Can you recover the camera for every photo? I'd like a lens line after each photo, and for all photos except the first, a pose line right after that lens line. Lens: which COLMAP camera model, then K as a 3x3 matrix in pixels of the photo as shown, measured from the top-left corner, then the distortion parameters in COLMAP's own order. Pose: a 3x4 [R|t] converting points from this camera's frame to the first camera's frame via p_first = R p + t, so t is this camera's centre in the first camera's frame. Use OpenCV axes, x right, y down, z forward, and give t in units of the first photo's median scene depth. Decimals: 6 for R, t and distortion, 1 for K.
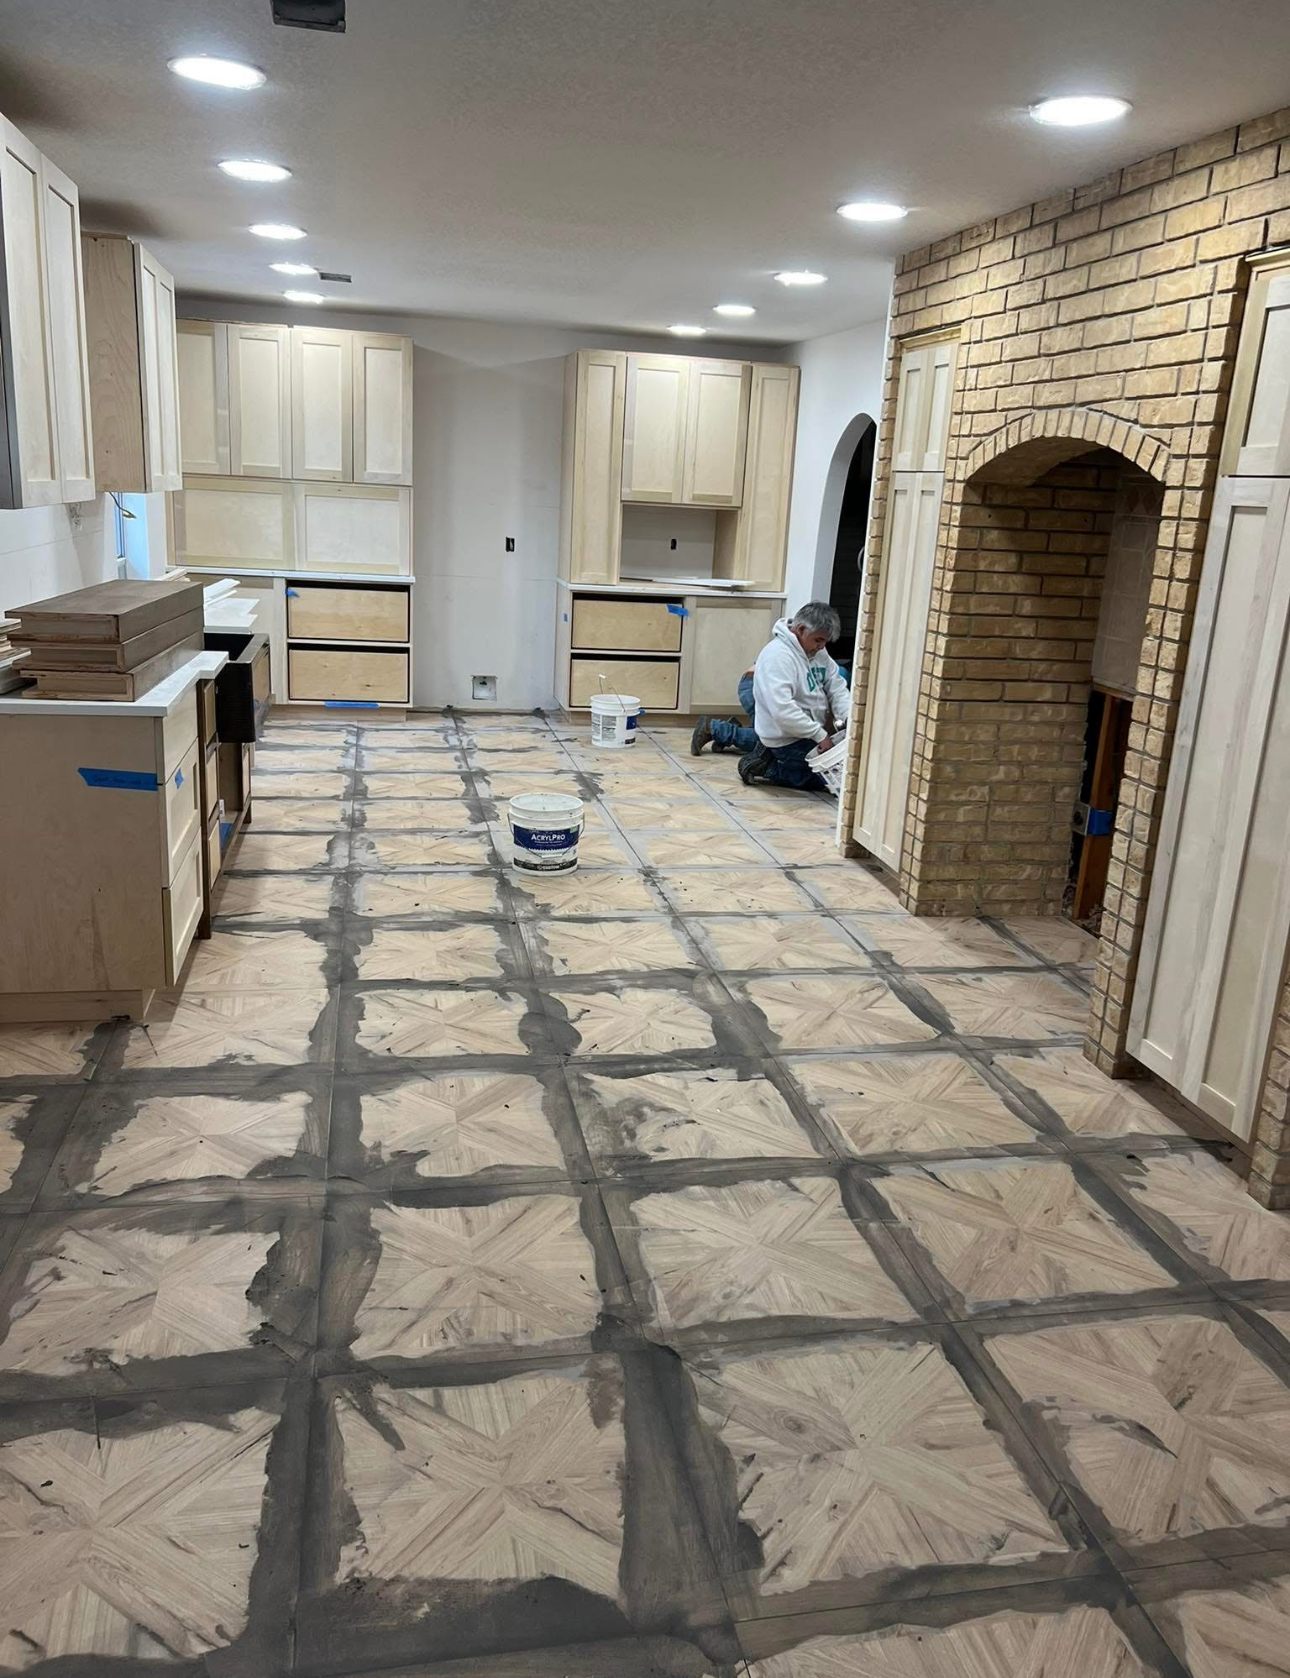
lens RADIAL K [[1306.4, 0, 645.0], [0, 1306.4, 839.0], [0, 0, 1]] dist [0.004332, 0.007574]
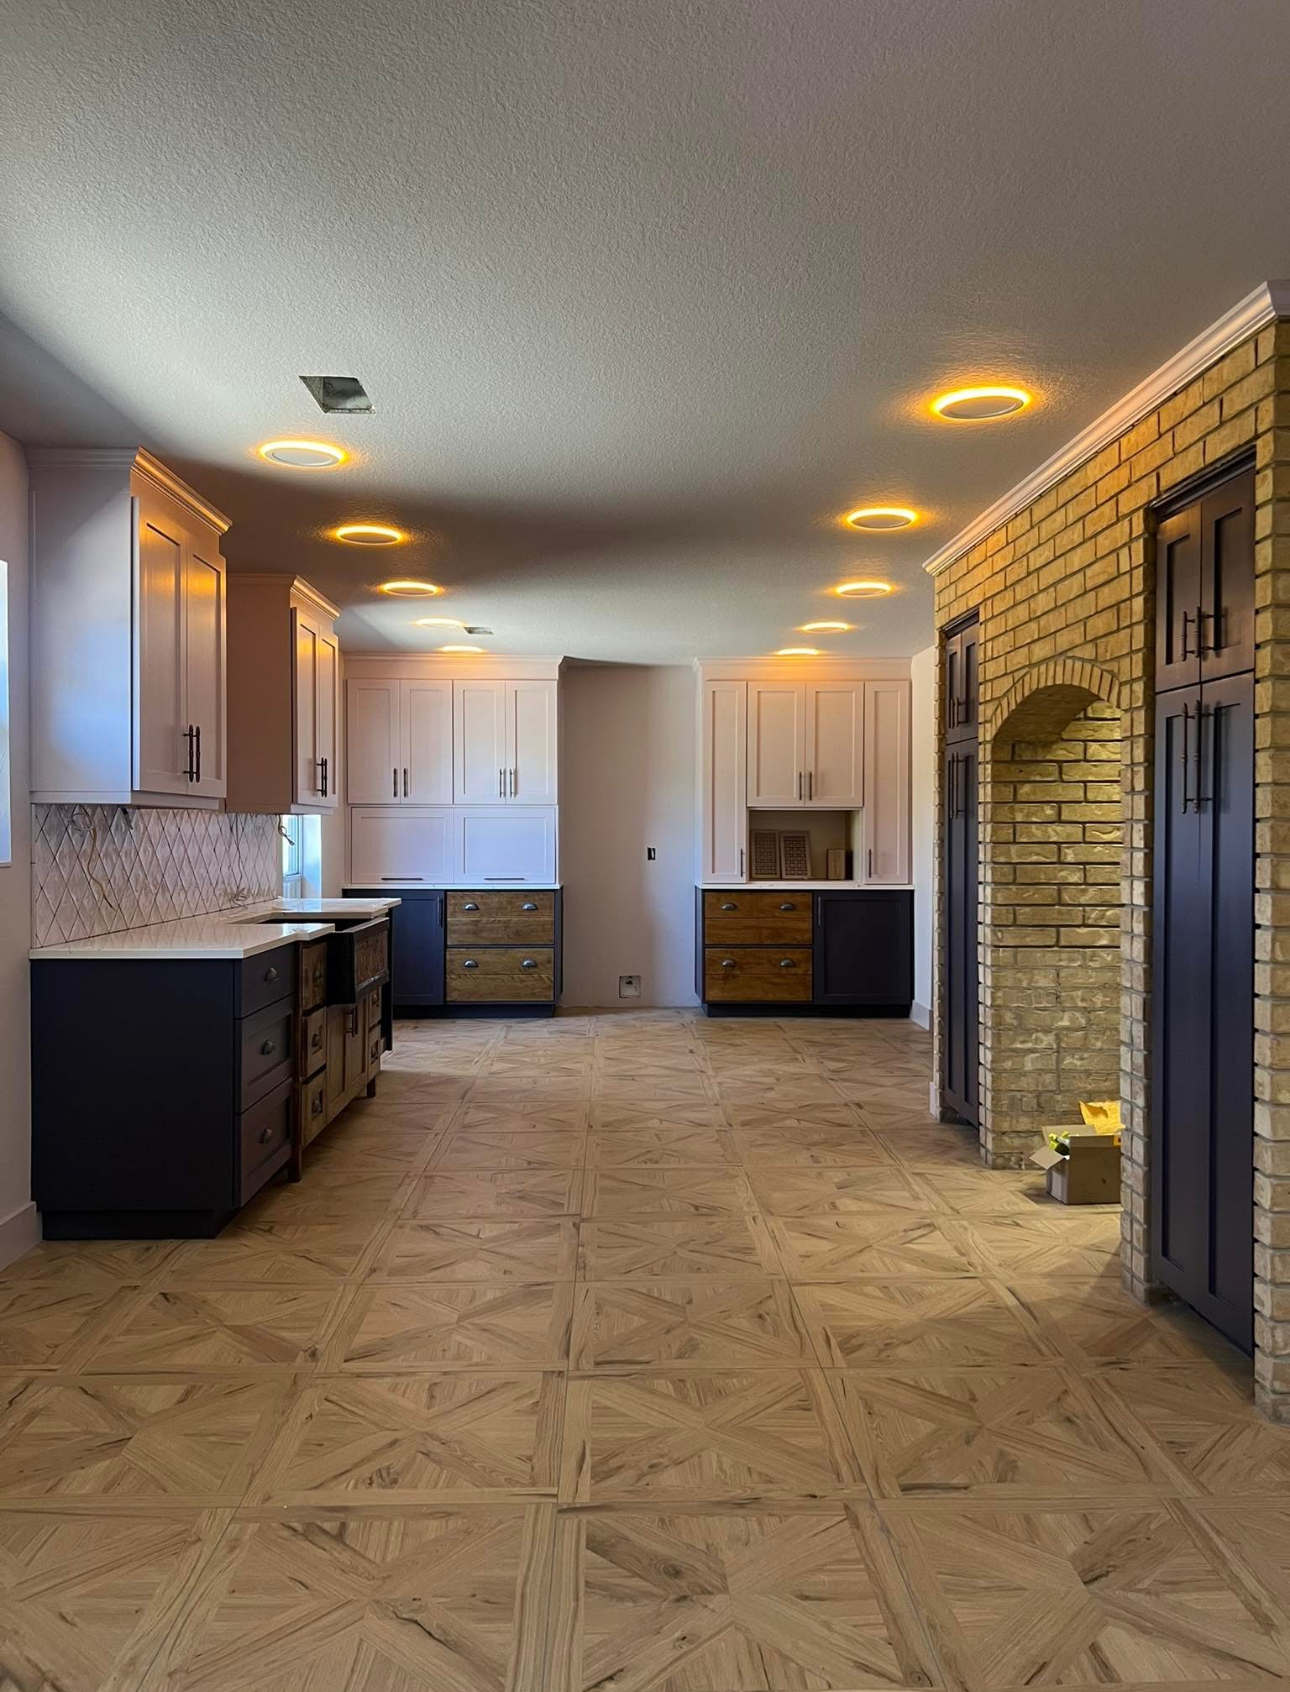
lens RADIAL K [[1321.6, 0, 645.0], [0, 1321.6, 846.0], [0, 0, 1]] dist [0.008155, -0.009594]
pose [[0.982156, -0.051790, -0.180797, 0.209009], [0.002966, 0.965482, -0.260453, 0.119966], [0.188045, 0.255270, 0.948407, -0.074574]]
